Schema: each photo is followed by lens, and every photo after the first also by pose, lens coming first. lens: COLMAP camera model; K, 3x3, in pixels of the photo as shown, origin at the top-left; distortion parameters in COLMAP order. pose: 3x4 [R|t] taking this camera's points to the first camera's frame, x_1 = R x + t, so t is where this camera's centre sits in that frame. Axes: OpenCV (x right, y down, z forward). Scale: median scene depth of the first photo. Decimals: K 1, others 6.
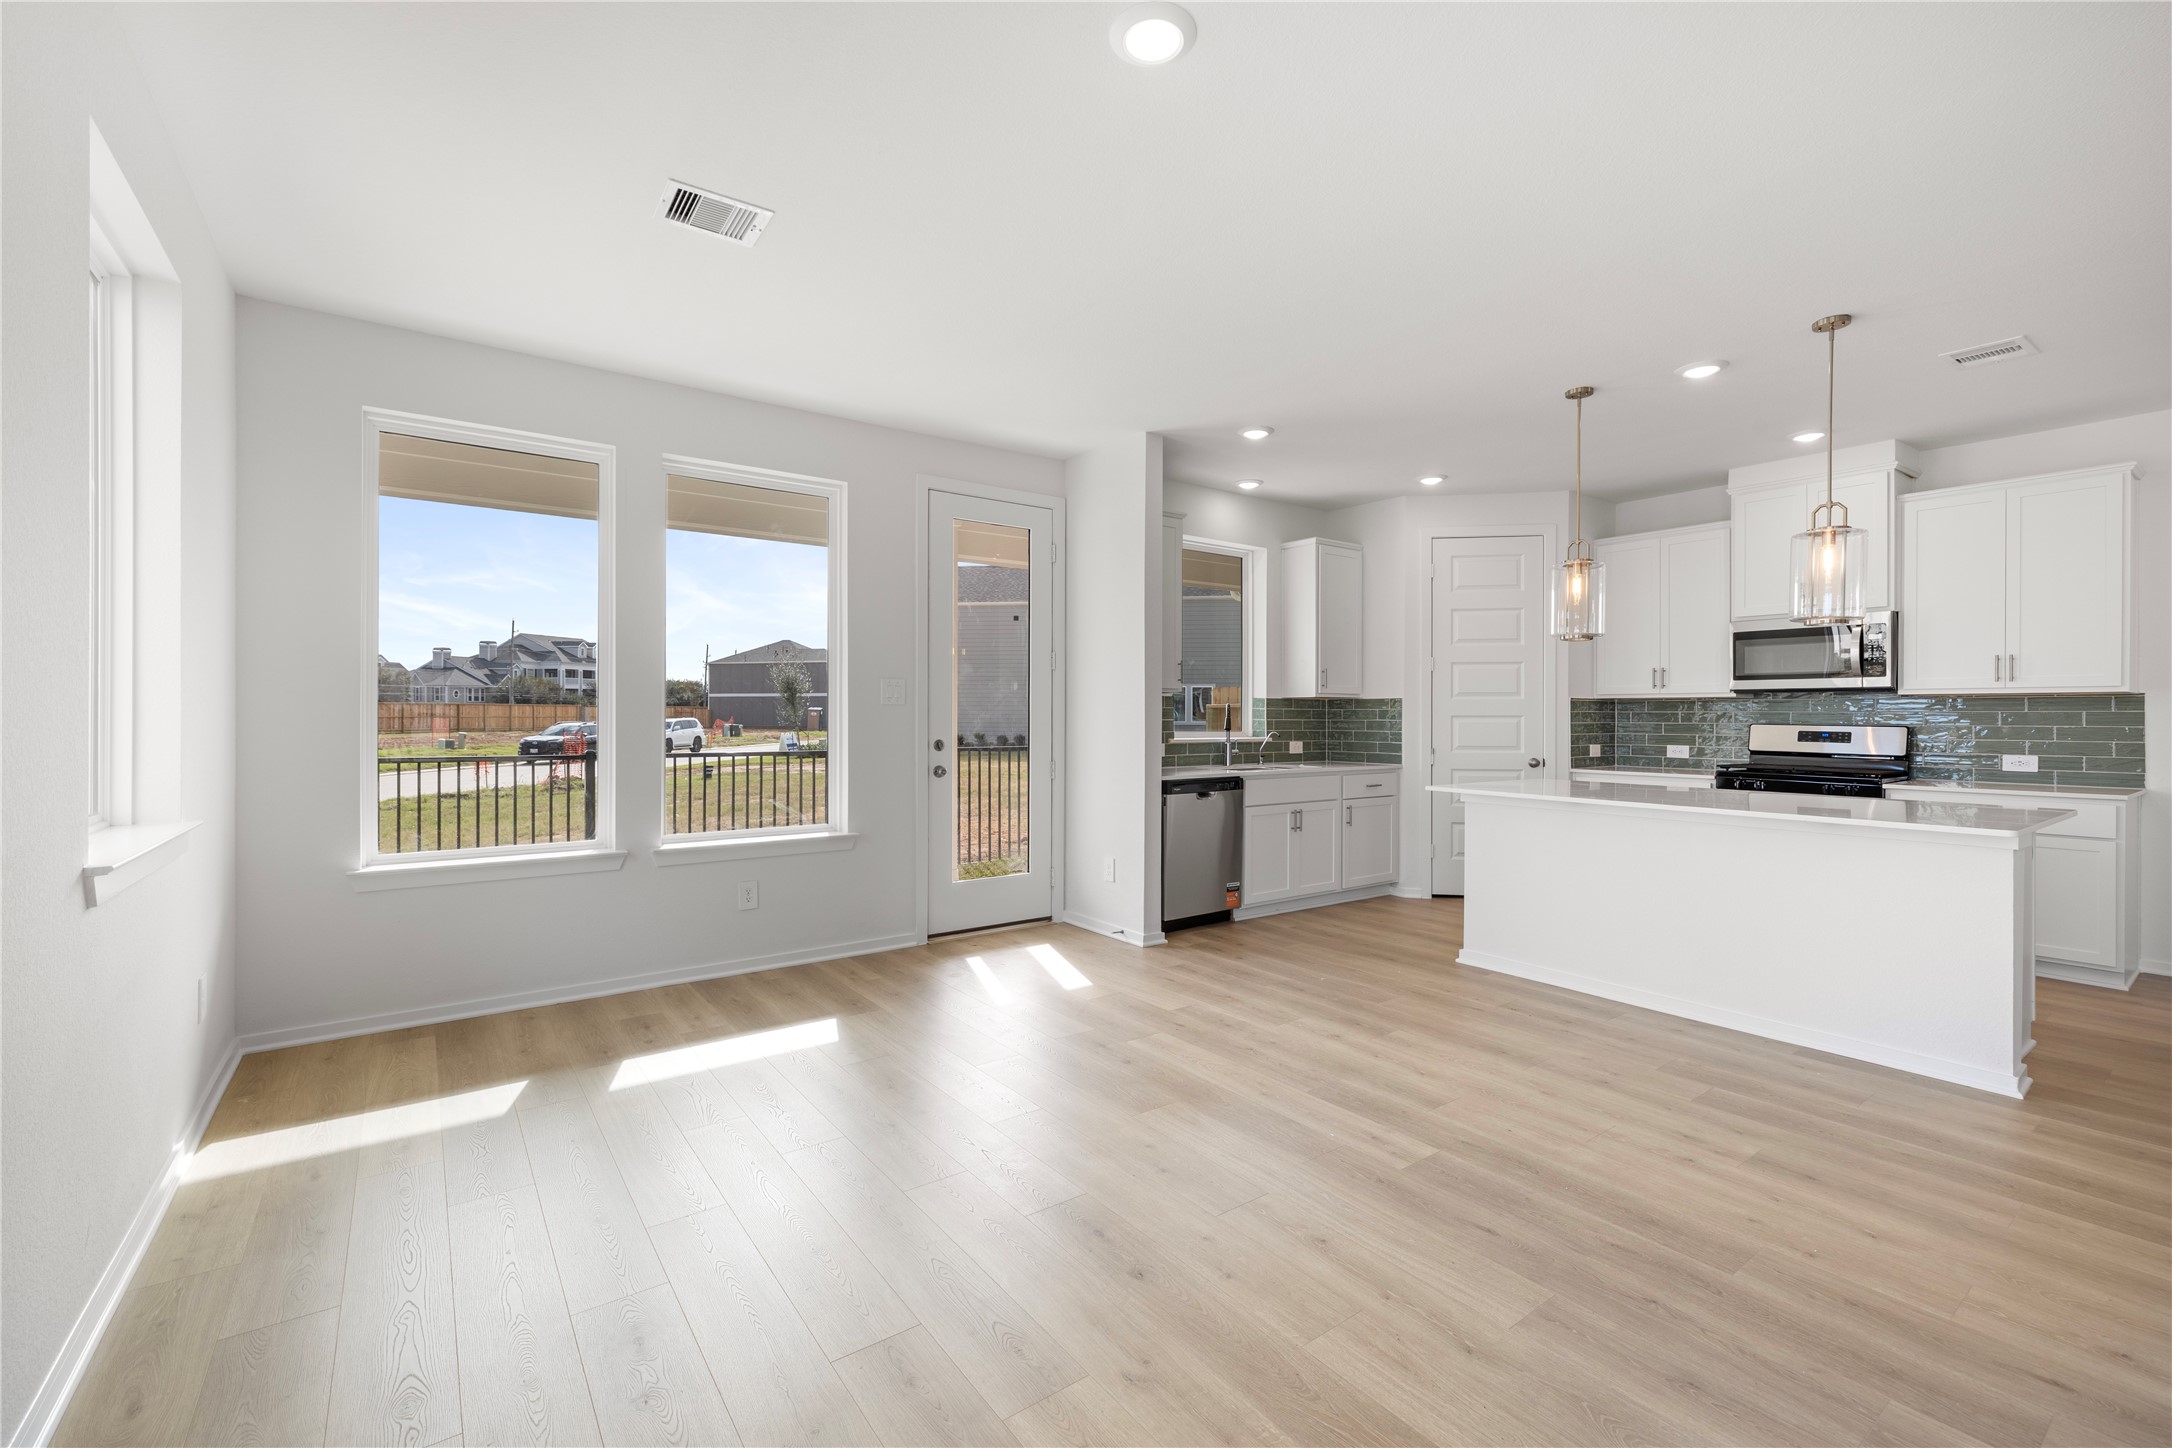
lens RADIAL K [[915.8, 0, 1086.0], [0, 915.8, 724.0], [0, 0, 1]] dist [-0.001050, 0.000761]
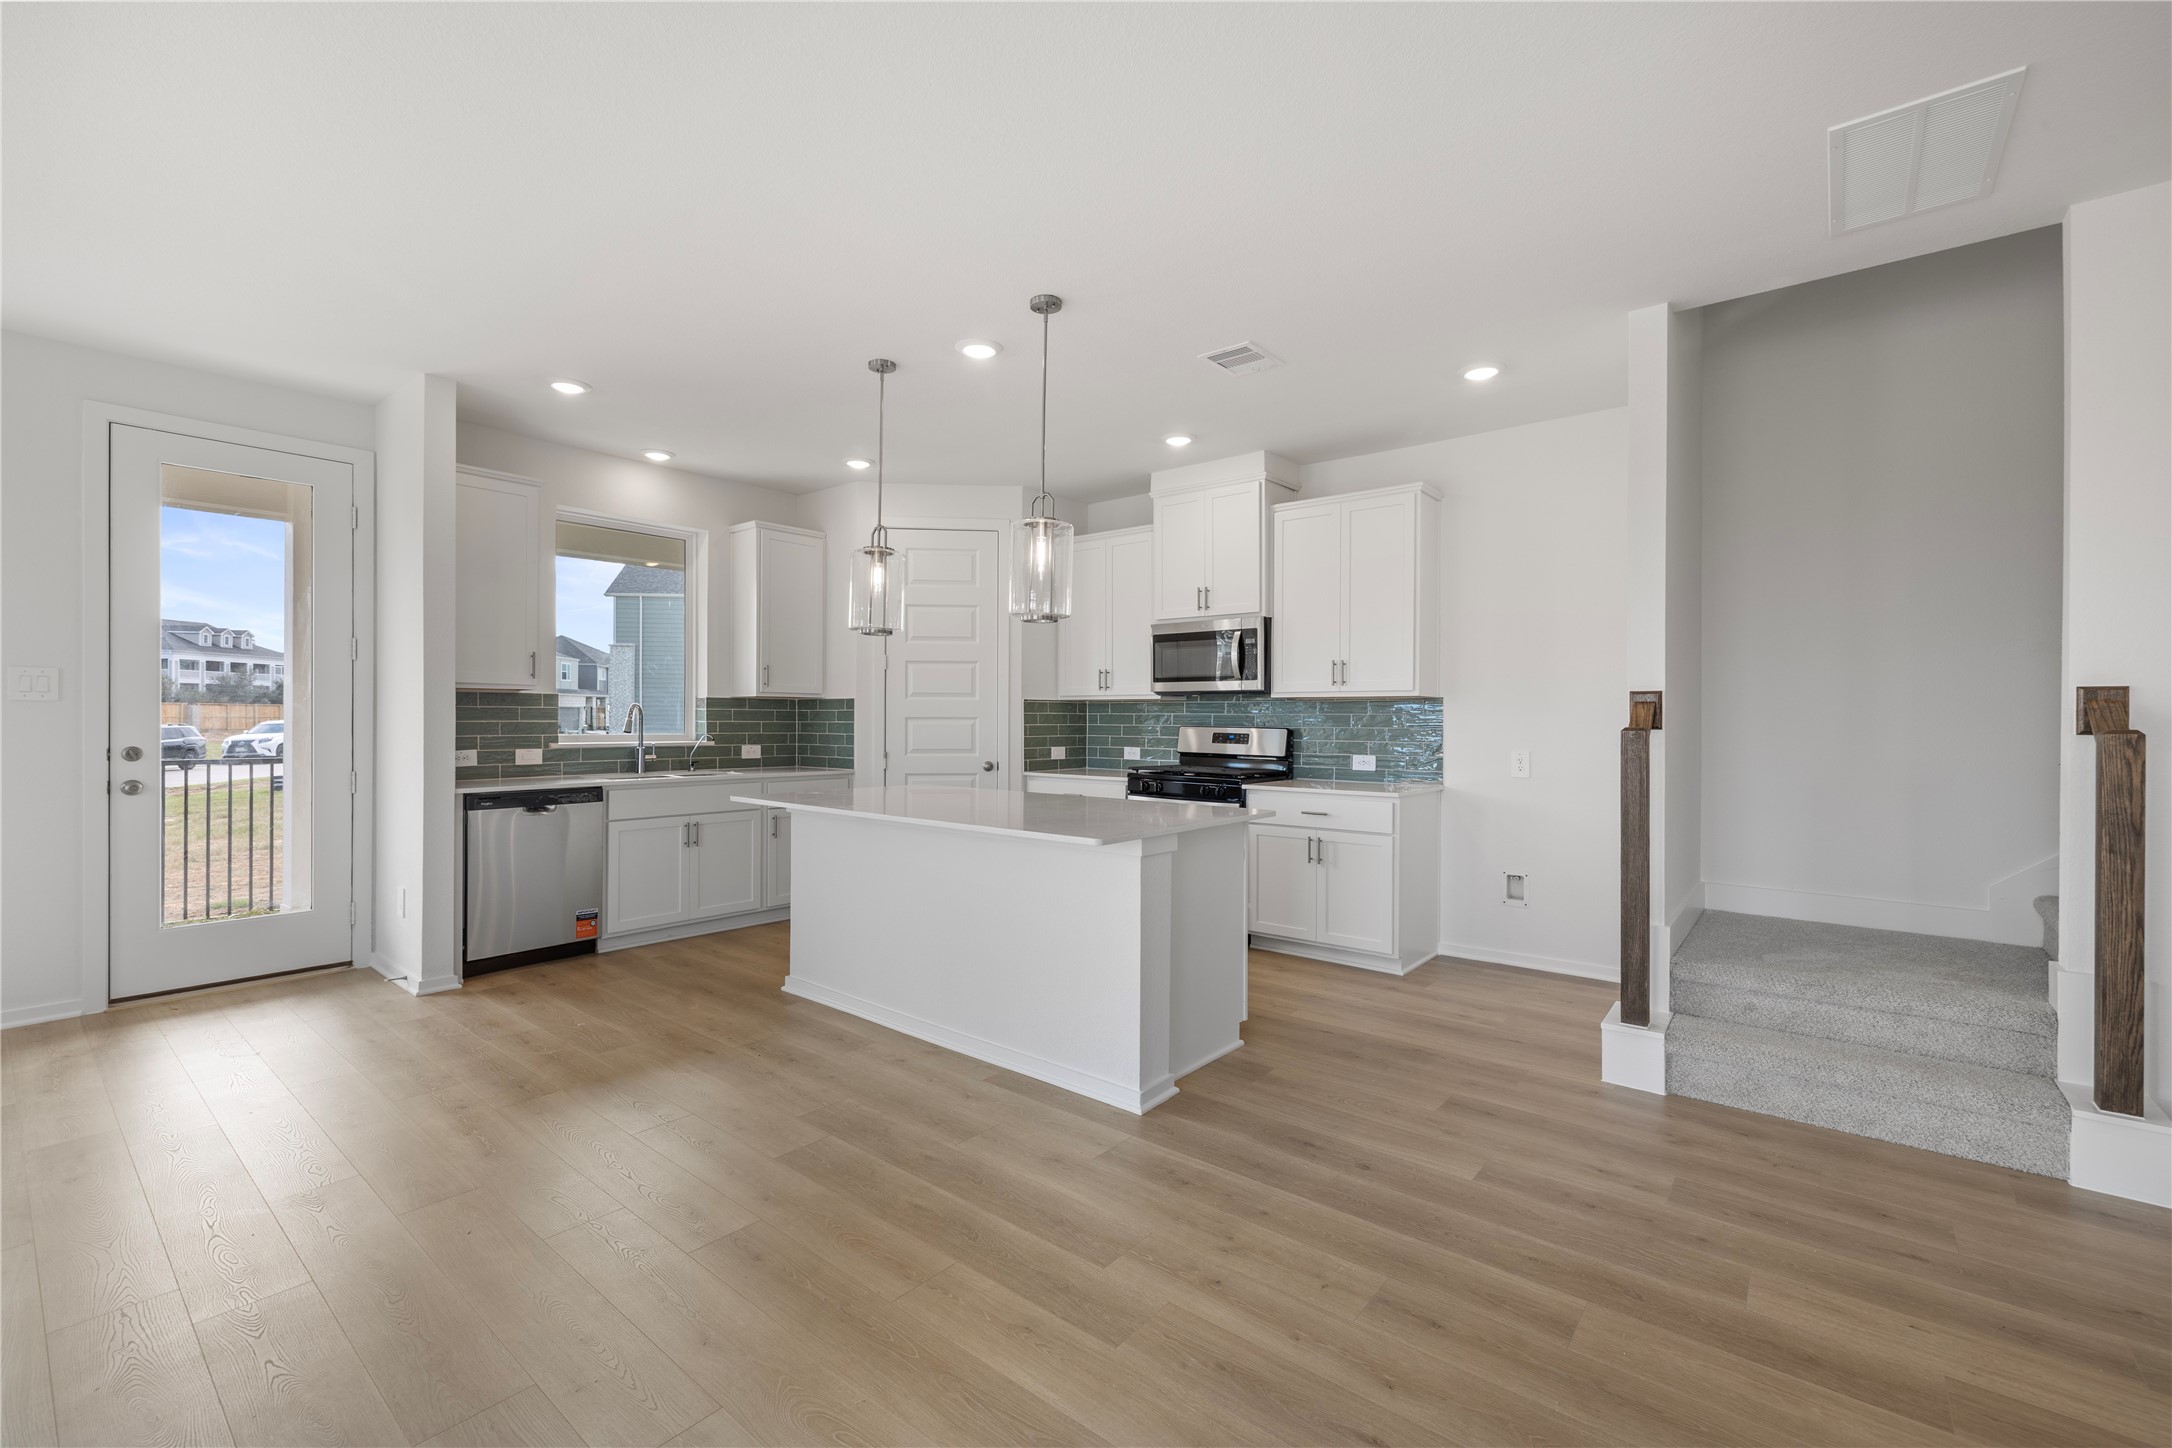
lens RADIAL K [[915.8, 0, 1086.0], [0, 915.8, 724.0], [0, 0, 1]] dist [-0.001050, 0.000761]
pose [[0.968719, 0.000182, 0.248160, 0.393190], [0.000282, 0.999998, -0.001831, -0.000429], [-0.248160, 0.001843, 0.968717, 0.043020]]
